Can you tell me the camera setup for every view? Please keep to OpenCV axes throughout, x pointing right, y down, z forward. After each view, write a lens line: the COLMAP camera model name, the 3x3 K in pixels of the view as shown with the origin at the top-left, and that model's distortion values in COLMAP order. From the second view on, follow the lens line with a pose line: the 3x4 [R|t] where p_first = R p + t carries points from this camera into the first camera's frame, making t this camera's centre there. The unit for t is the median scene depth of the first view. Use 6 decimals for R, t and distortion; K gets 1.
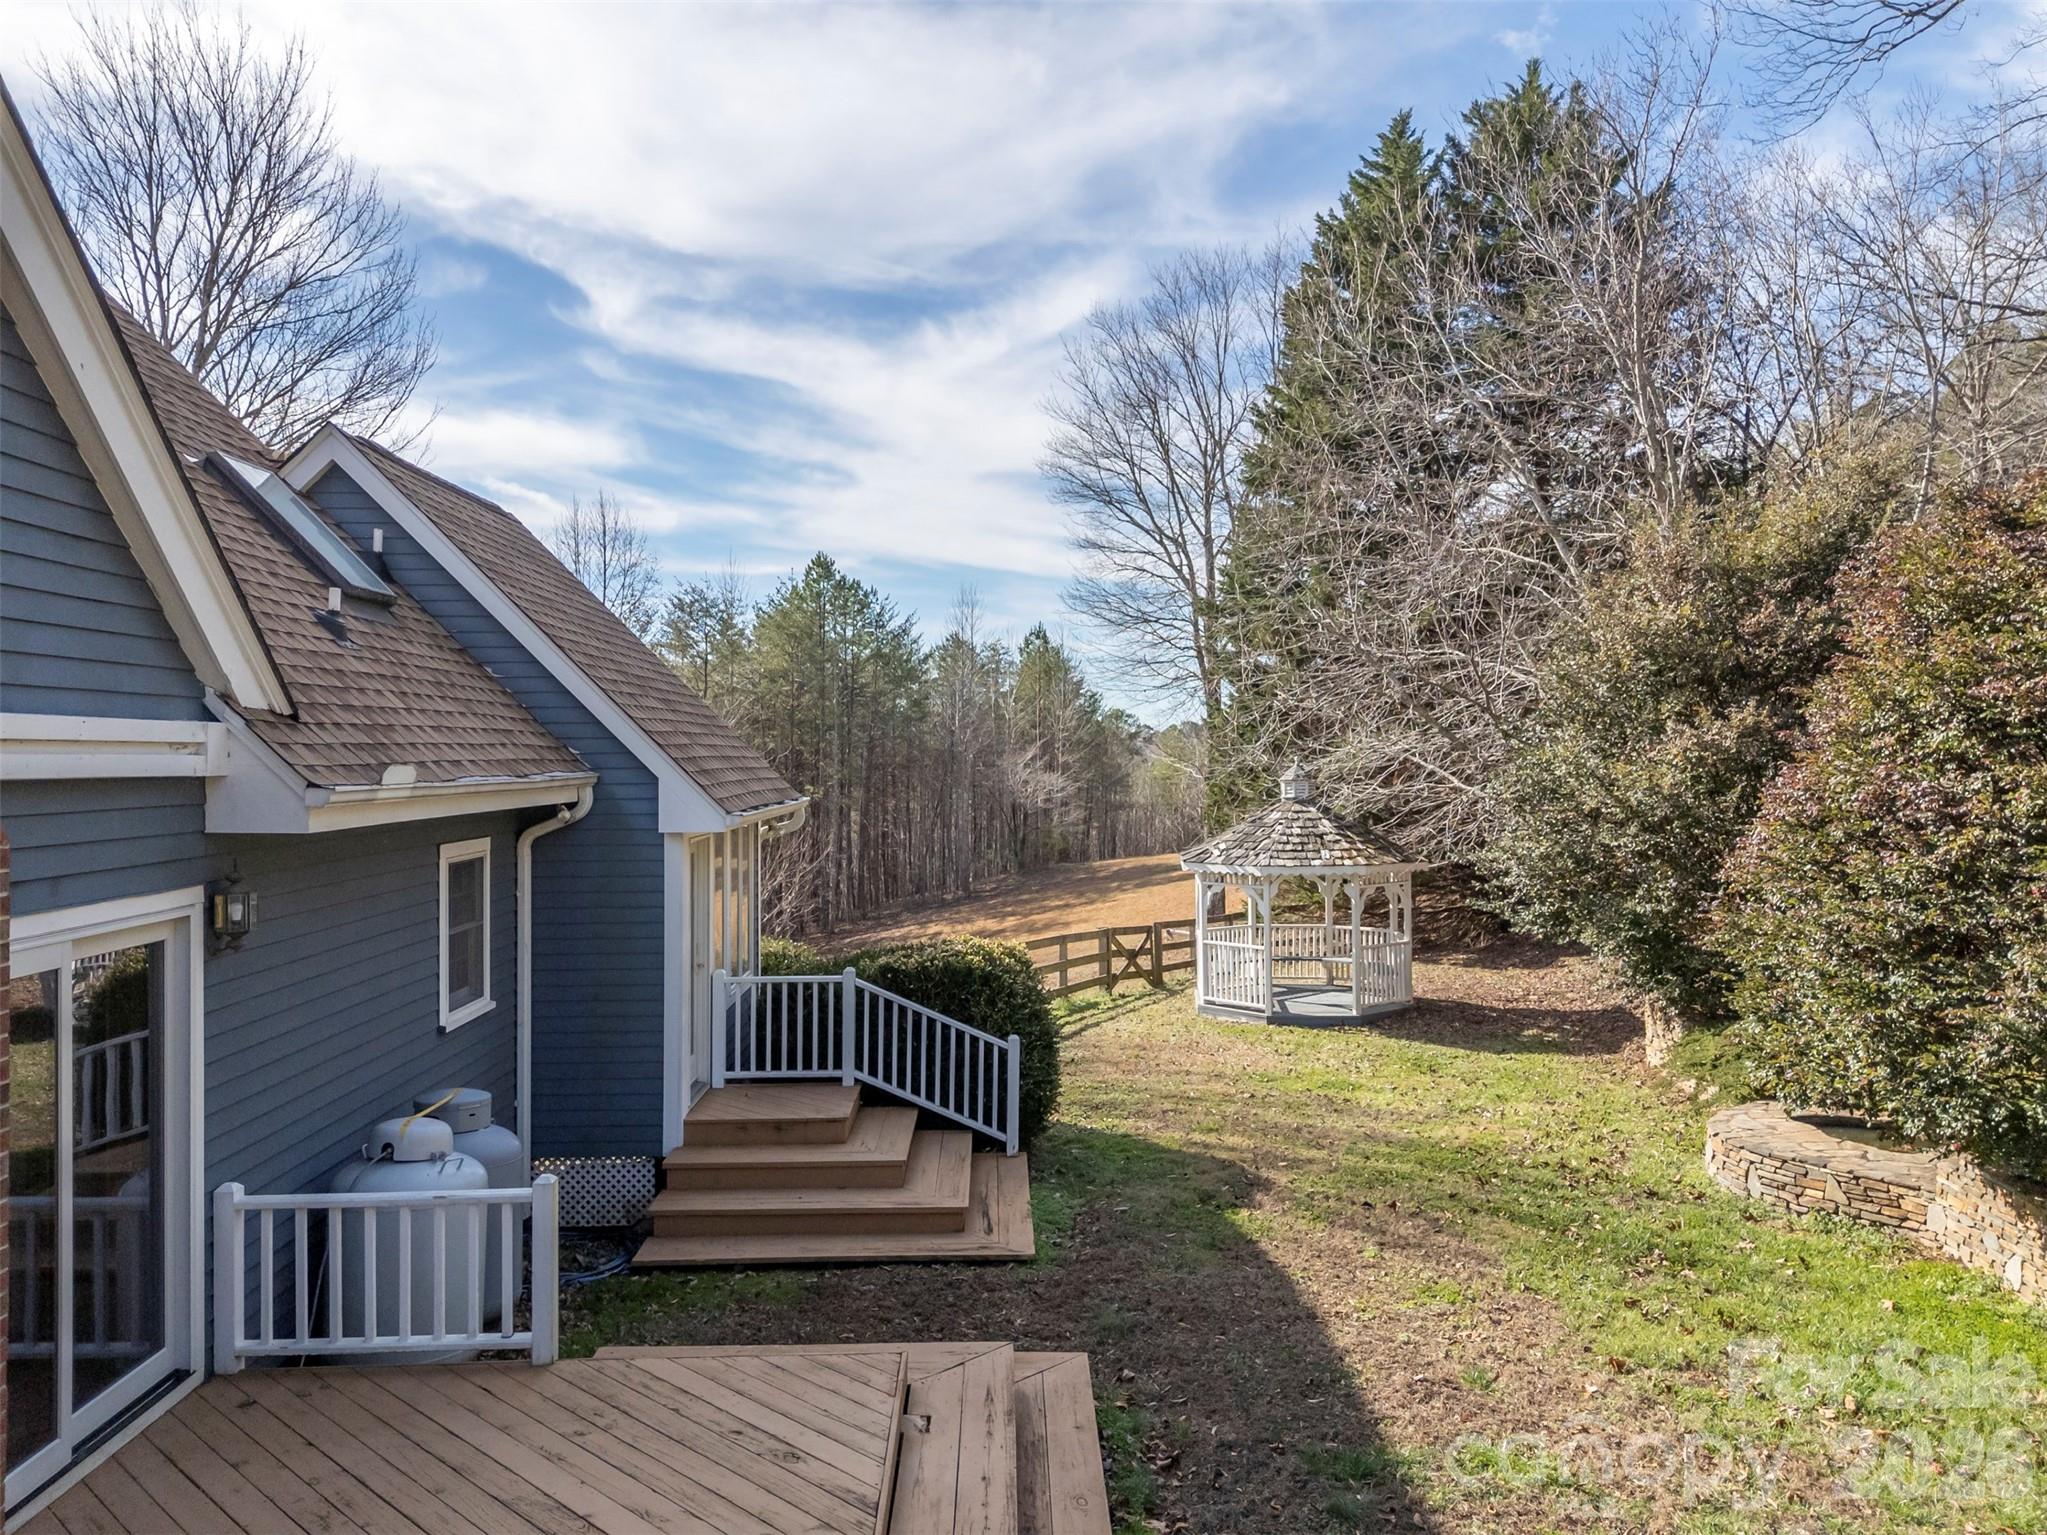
lens RADIAL K [[1539.0, 0, 1023.5], [0, 1539.0, 767.5], [0, 0, 1]] dist [0.078913, -0.006090]
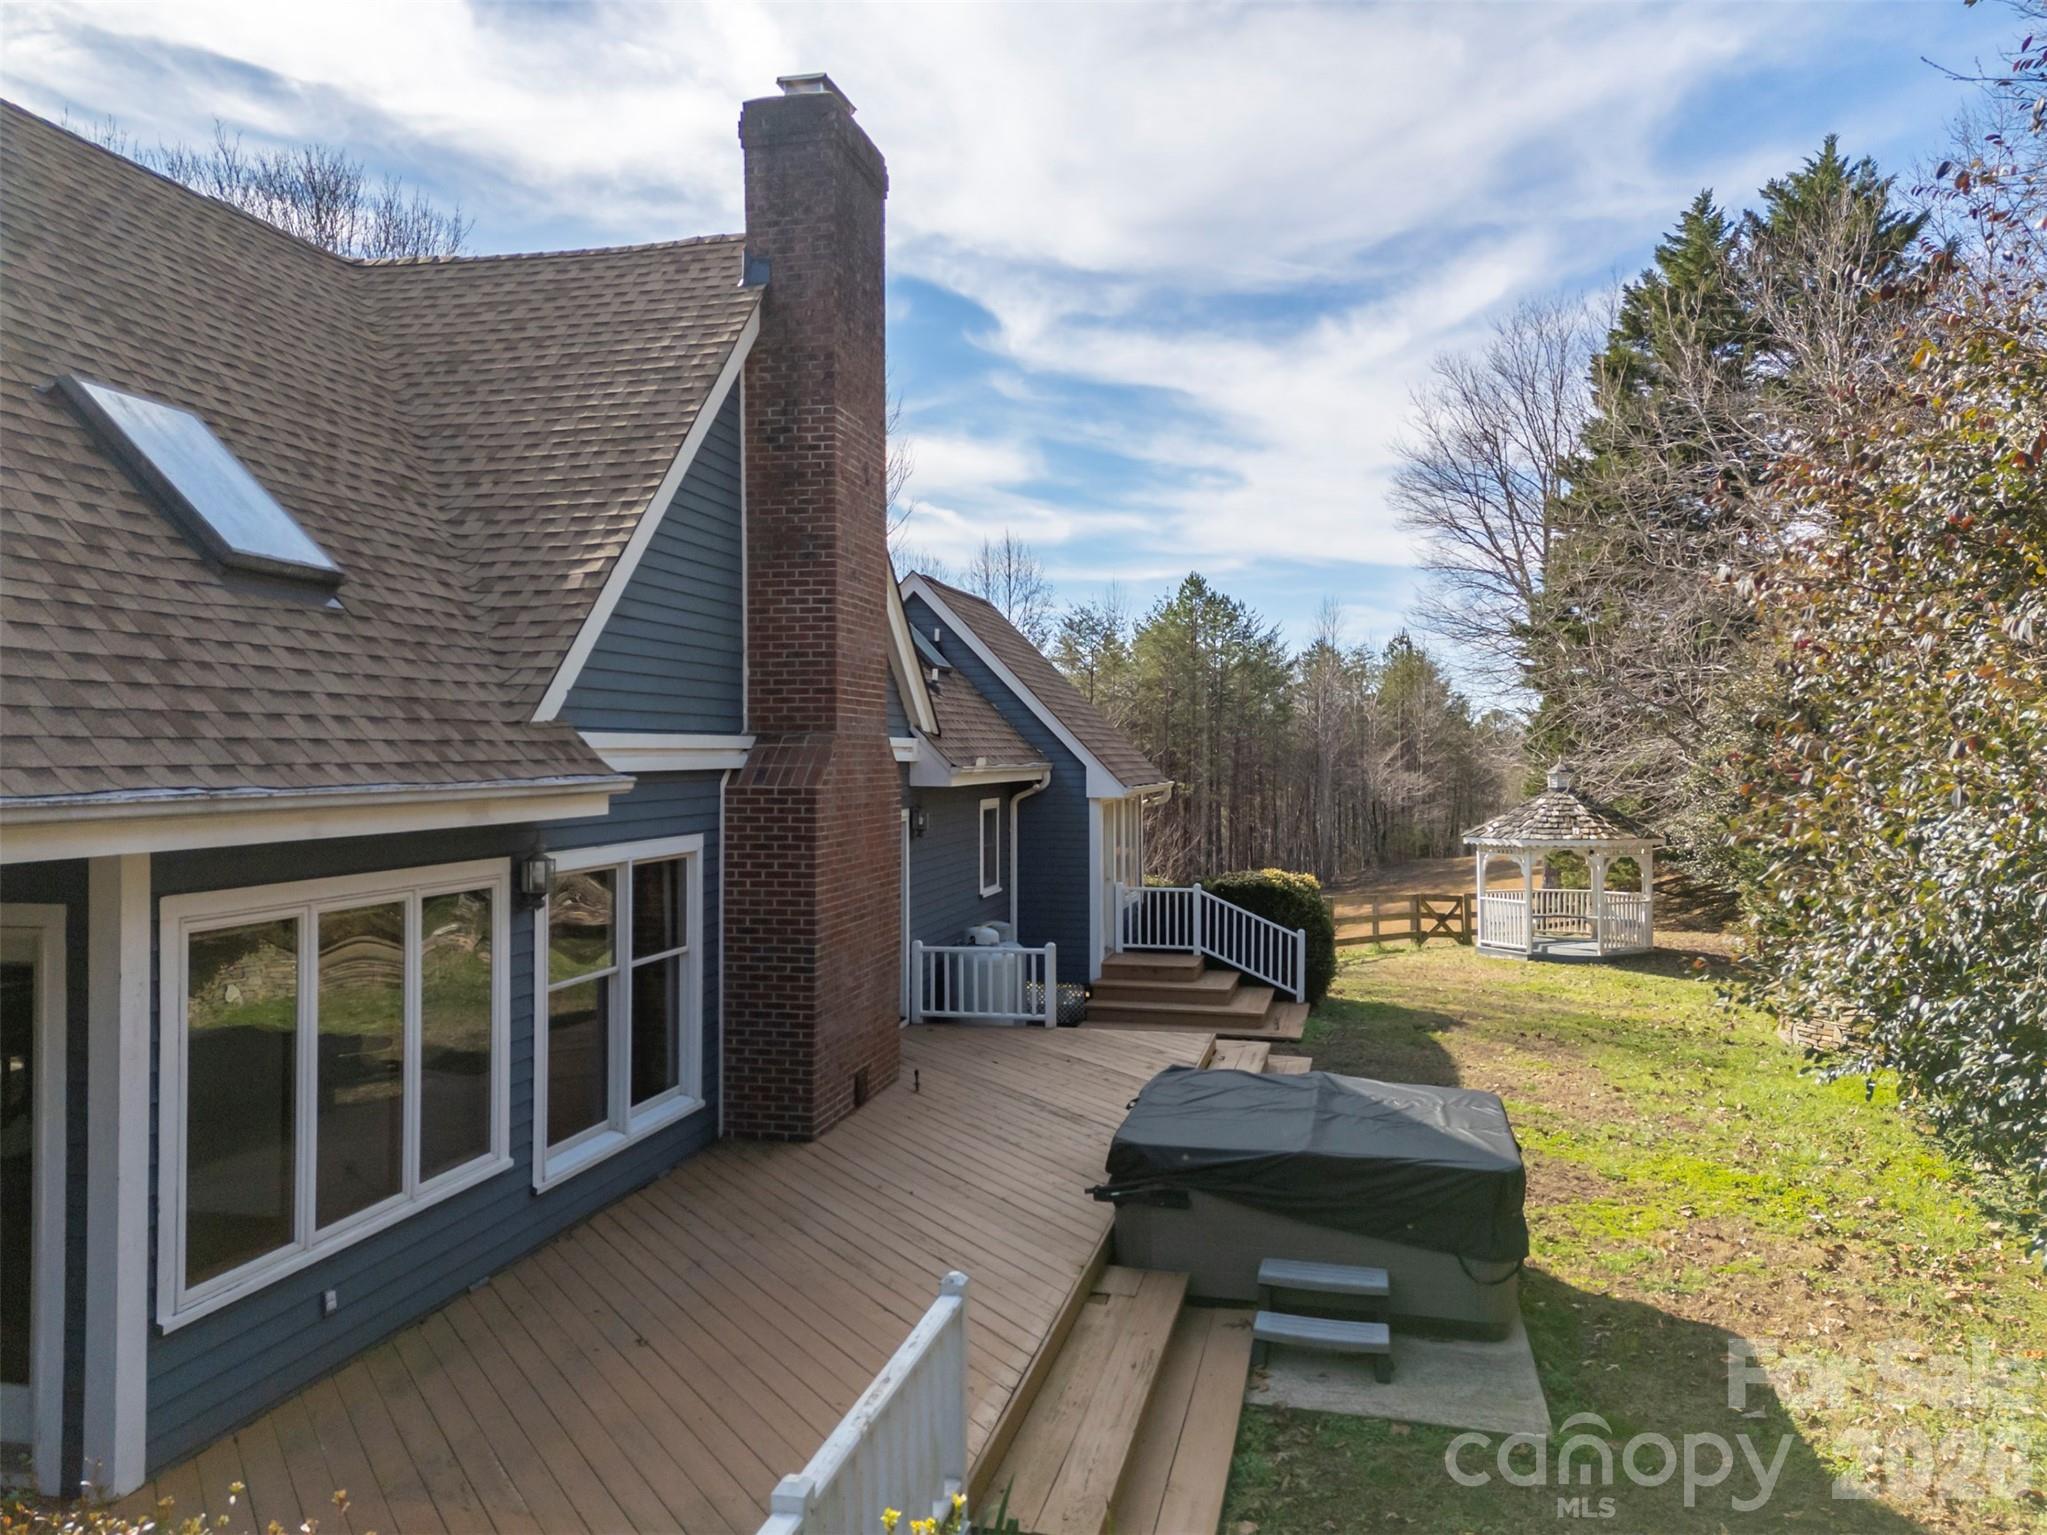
lens RADIAL K [[1502.8, 0, 1012.7], [0, 1502.8, 760.1], [0, 0, 1]] dist [0.107146, -0.099015]
pose [[0.968538, 0.001331, -0.248862, 0.033873], [-0.002602, 0.999985, -0.004779, 0.002652], [0.248852, 0.005276, 0.968527, -0.213231]]
